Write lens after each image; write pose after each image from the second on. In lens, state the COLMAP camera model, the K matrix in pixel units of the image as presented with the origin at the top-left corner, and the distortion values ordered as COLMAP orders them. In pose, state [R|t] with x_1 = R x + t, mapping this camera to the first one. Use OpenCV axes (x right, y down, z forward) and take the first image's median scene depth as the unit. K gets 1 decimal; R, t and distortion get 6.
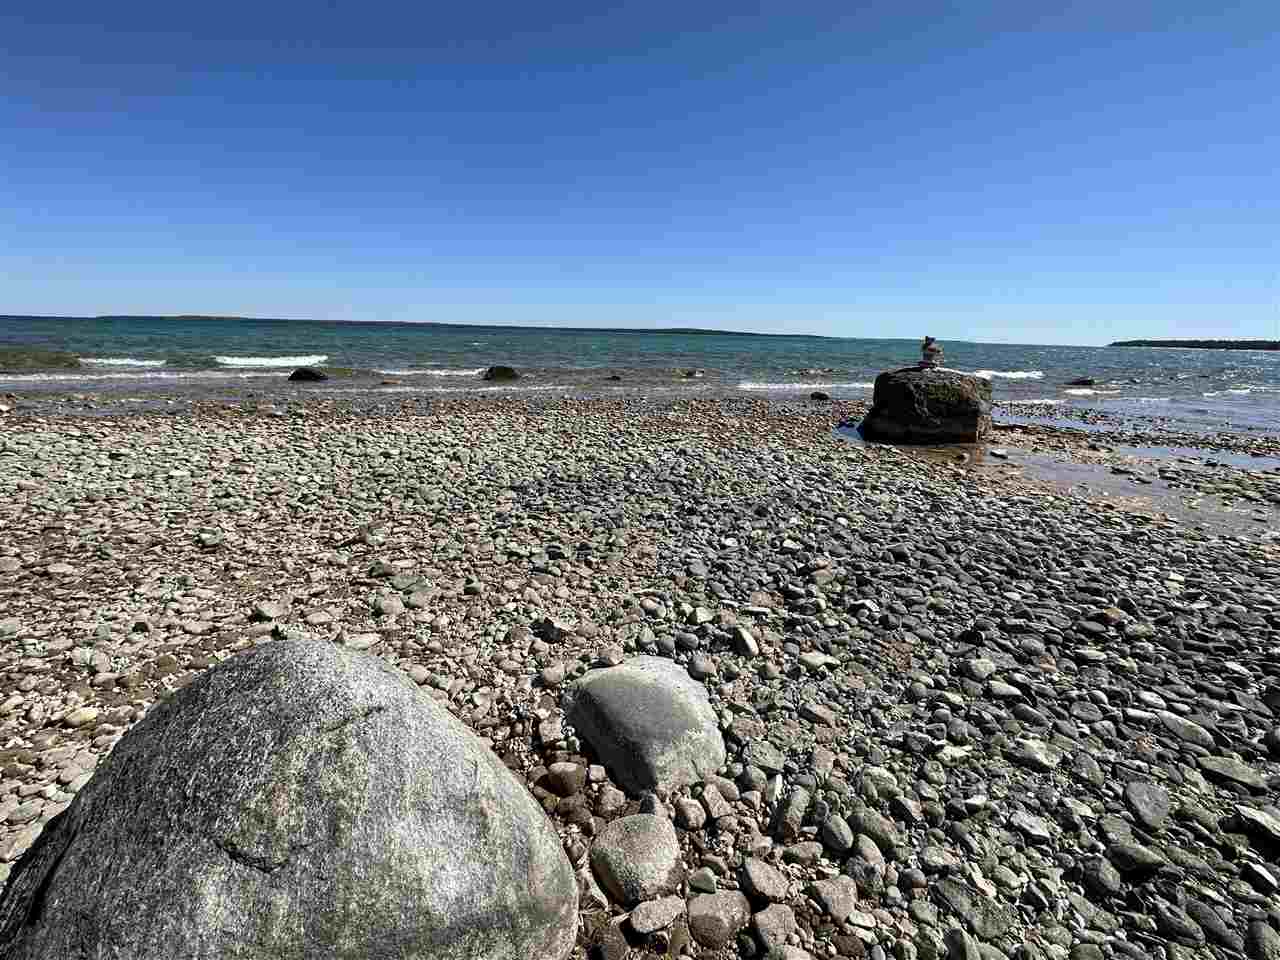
lens RADIAL K [[567.6, 0, 638.2], [0, 567.6, 479.7], [0, 0, 1]] dist [-0.001776, -0.000270]
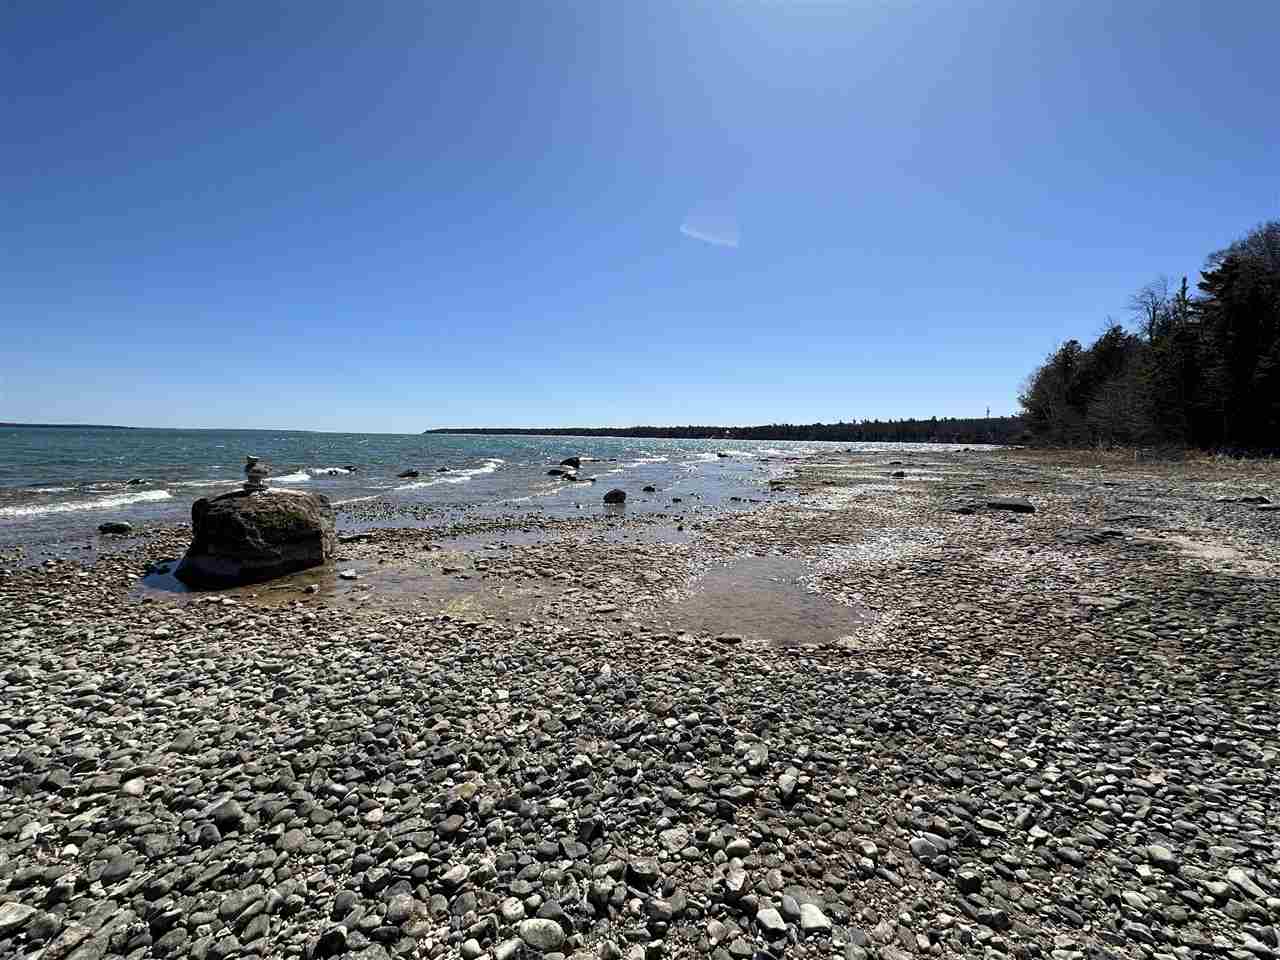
lens RADIAL K [[567.6, 0, 639.2], [0, 567.6, 475.0], [0, 0, 1]] dist [-0.001776, -0.000270]
pose [[0.504997, -0.078814, 0.859515, 0.077535], [0.217109, 0.975403, -0.038119, -0.090908], [-0.835369, 0.205859, 0.509687, 0.052563]]
